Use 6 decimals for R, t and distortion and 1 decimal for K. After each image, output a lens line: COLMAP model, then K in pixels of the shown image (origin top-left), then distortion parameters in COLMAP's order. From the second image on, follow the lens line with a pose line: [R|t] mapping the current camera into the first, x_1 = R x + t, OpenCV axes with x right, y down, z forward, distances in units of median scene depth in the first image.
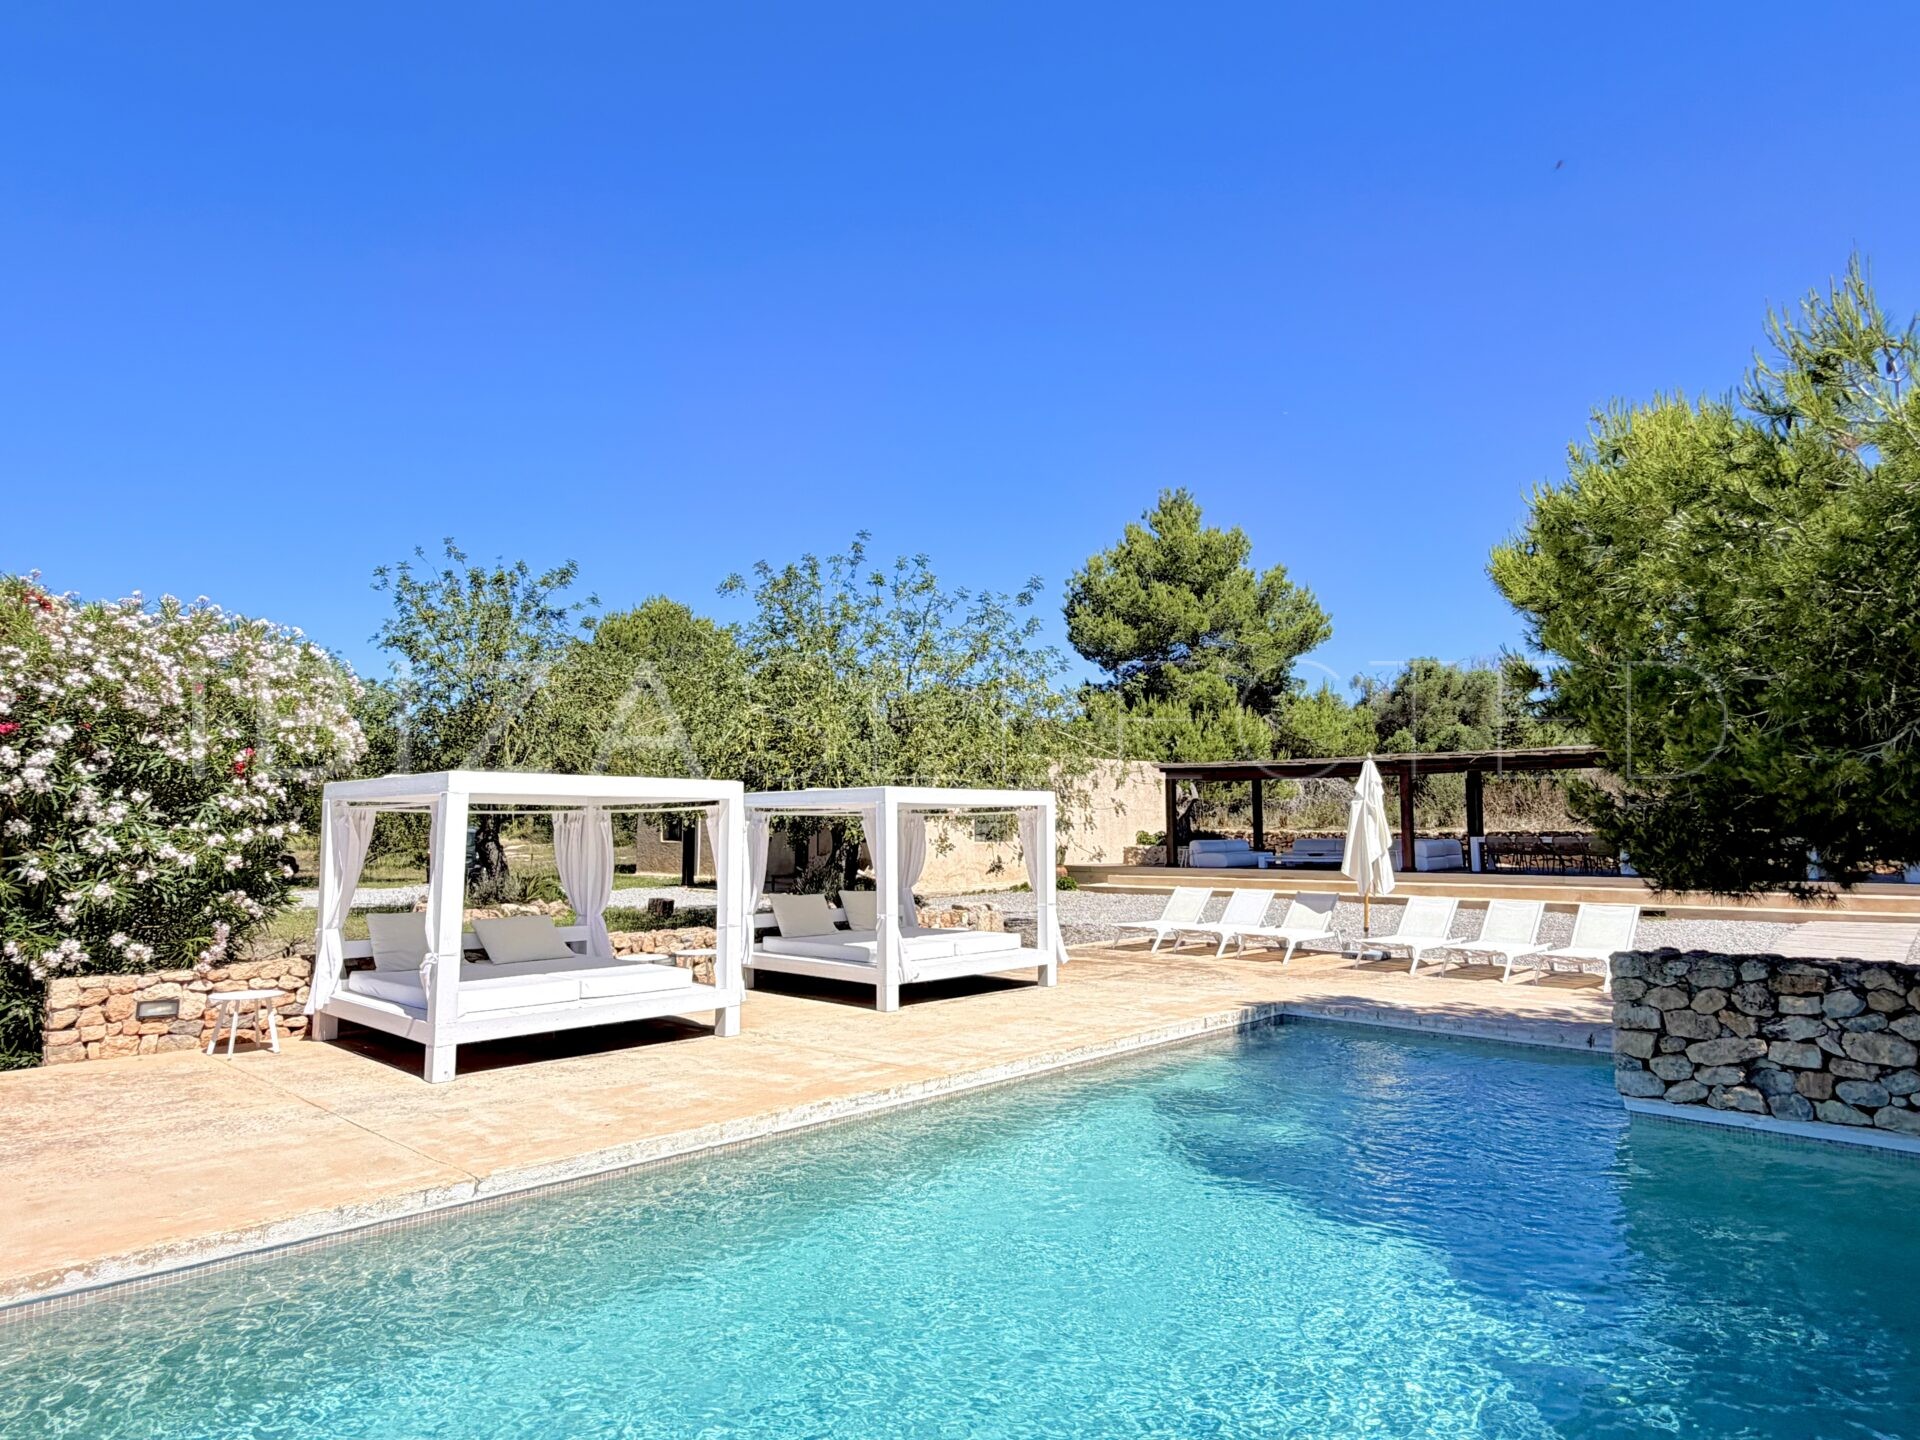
lens RADIAL K [[1147.9, 0, 960.0], [0, 1147.9, 720.0], [0, 0, 1]] dist [0.000700, -0.000797]
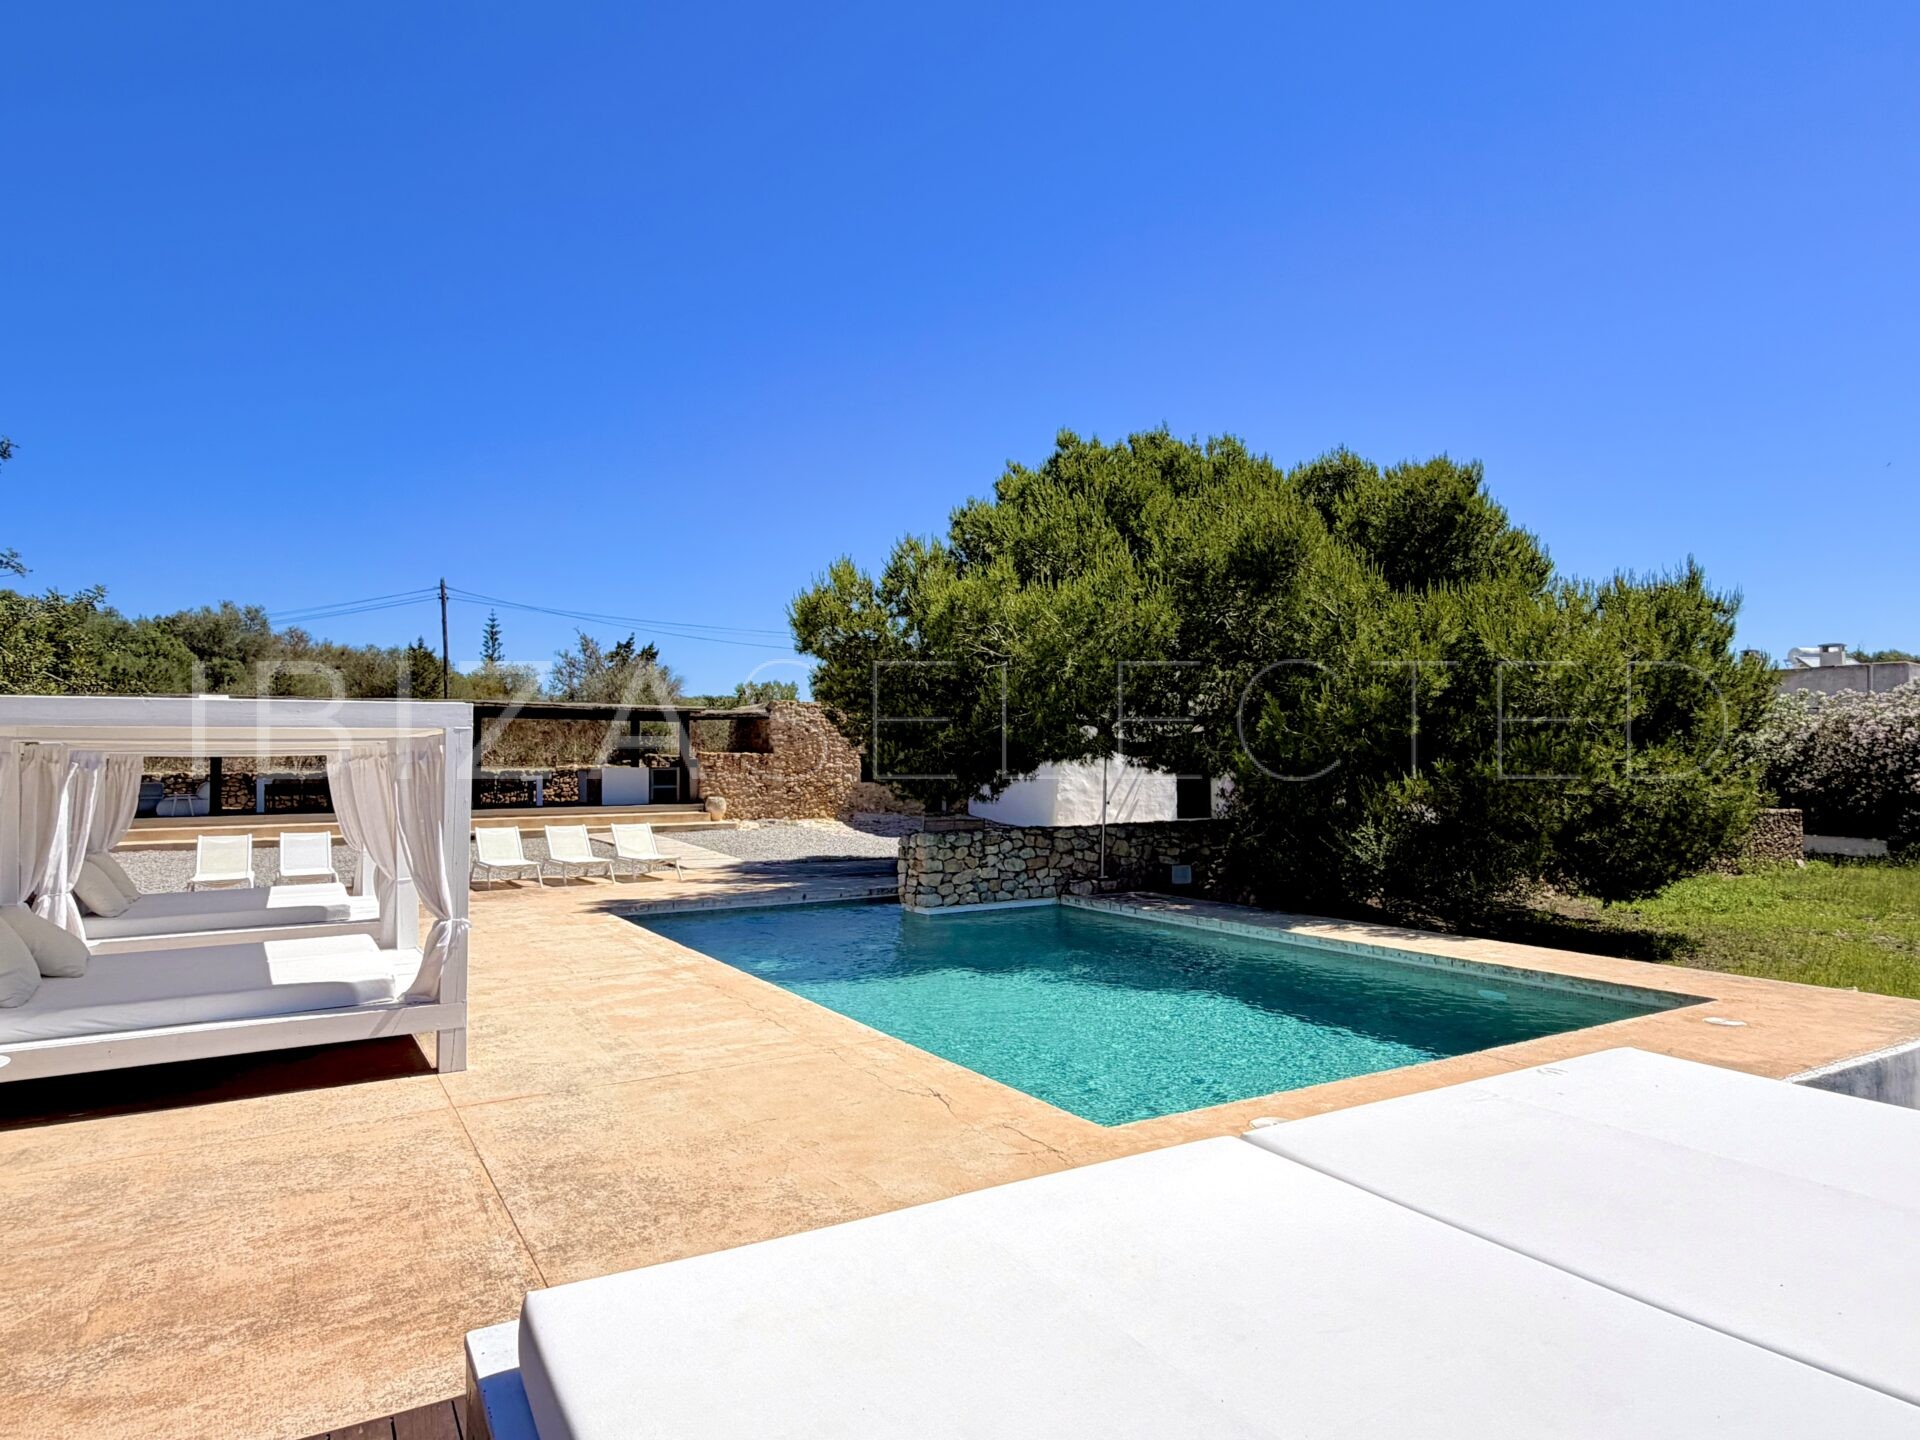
lens RADIAL K [[1153.0, 0, 960.0], [0, 1153.0, 720.0], [0, 0, 1]] dist [0.003641, -0.002476]
pose [[0.261499, 0.036784, 0.964503, -0.590872], [-0.085729, 0.996209, -0.014750, 0.018780], [-0.961389, -0.078828, 0.263661, 0.218046]]
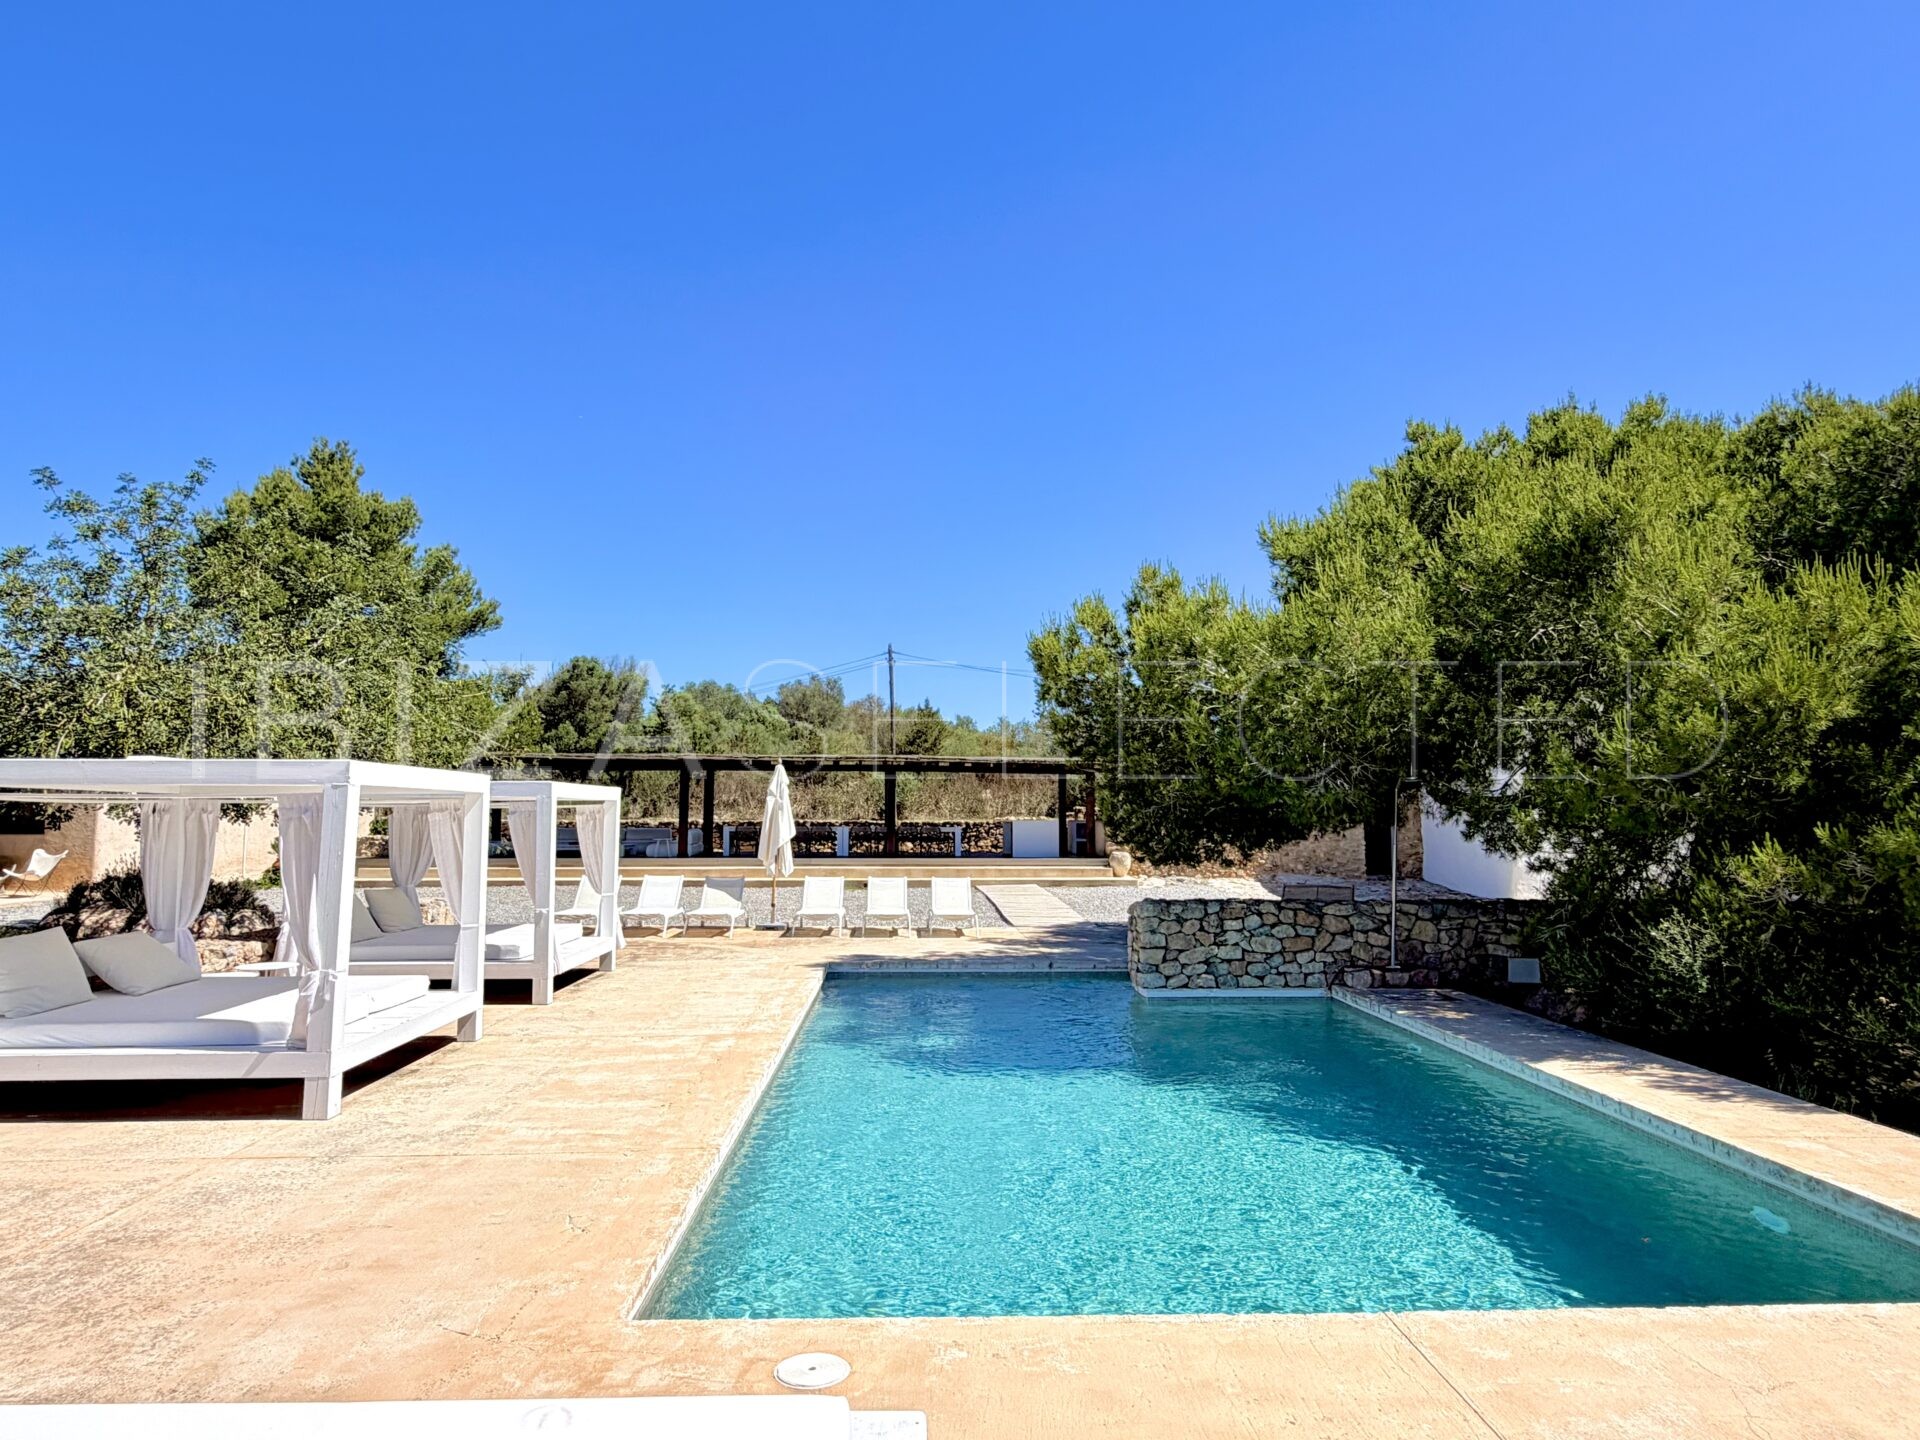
lens RADIAL K [[1153.0, 0, 960.0], [0, 1153.0, 720.0], [0, 0, 1]] dist [0.003641, -0.002476]
pose [[0.686679, 0.065381, 0.724014, -0.385740], [-0.074410, 0.997038, -0.019463, -0.002323], [-0.723142, -0.040509, 0.689510, 0.031499]]
